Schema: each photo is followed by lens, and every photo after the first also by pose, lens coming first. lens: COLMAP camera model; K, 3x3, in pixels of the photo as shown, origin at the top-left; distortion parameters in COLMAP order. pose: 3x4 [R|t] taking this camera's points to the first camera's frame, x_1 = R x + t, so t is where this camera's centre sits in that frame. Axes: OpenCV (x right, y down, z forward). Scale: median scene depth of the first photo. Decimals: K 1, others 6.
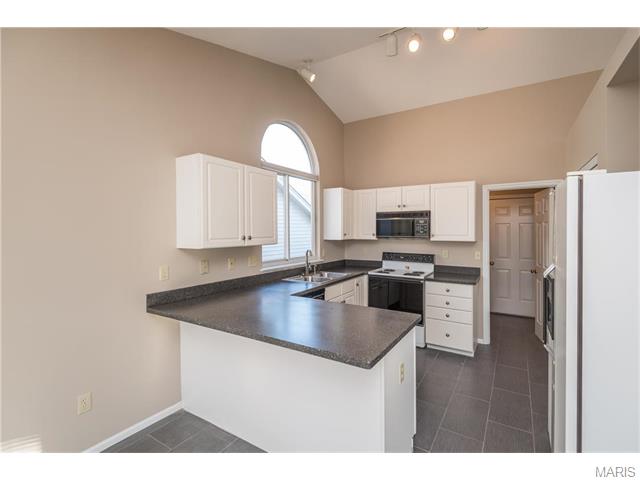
lens RADIAL K [[306.1, 0, 321.5], [0, 306.1, 233.7], [0, 0, 1]] dist [0.018154, -0.000273]
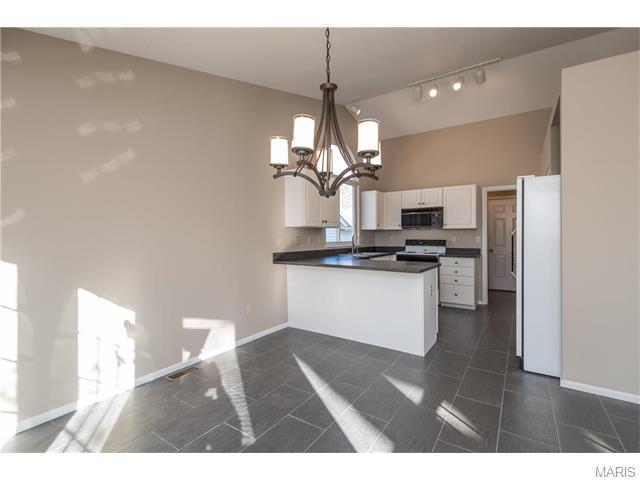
lens RADIAL K [[291.6, 0, 320.4], [0, 291.6, 239.8], [0, 0, 1]] dist [0.004918, -0.000170]
pose [[0.999280, -0.001561, -0.037896, -0.139144], [0.001675, 0.999994, 0.002990, 0.067043], [0.037892, -0.003051, 0.999277, -0.311868]]
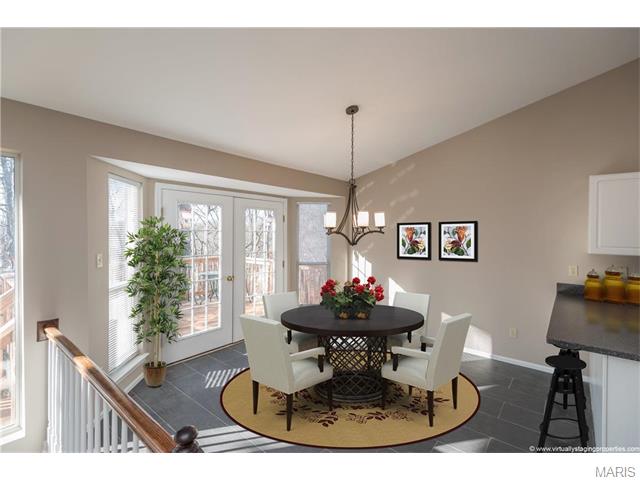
lens RADIAL K [[291.6, 0, 317.4], [0, 291.6, 233.4], [0, 0, 1]] dist [0.004918, -0.000170]
pose [[-0.120914, 0.010058, -0.992612, 0.507218], [-0.013054, 0.999846, 0.011722, -0.019120], [0.992577, 0.014375, -0.120765, 0.028177]]
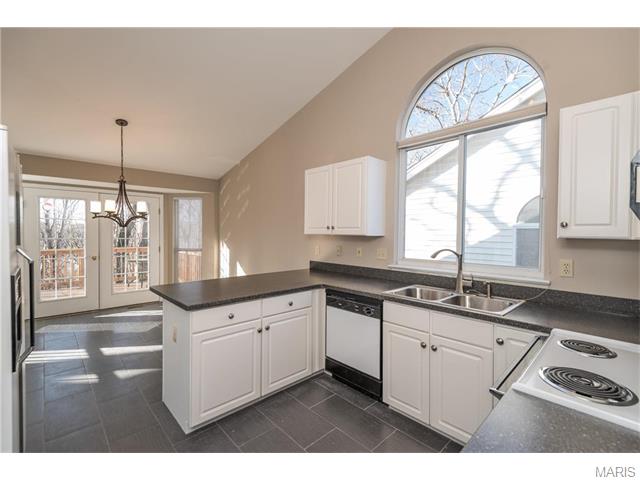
lens RADIAL K [[291.6, 0, 320.0], [0, 291.6, 233.8], [0, 0, 1]] dist [0.004918, -0.000170]
pose [[-0.264152, 0.018199, -0.964309, 0.522397], [-0.005918, 0.999773, 0.020489, 0.009109], [0.964463, 0.011119, -0.263984, 0.808546]]
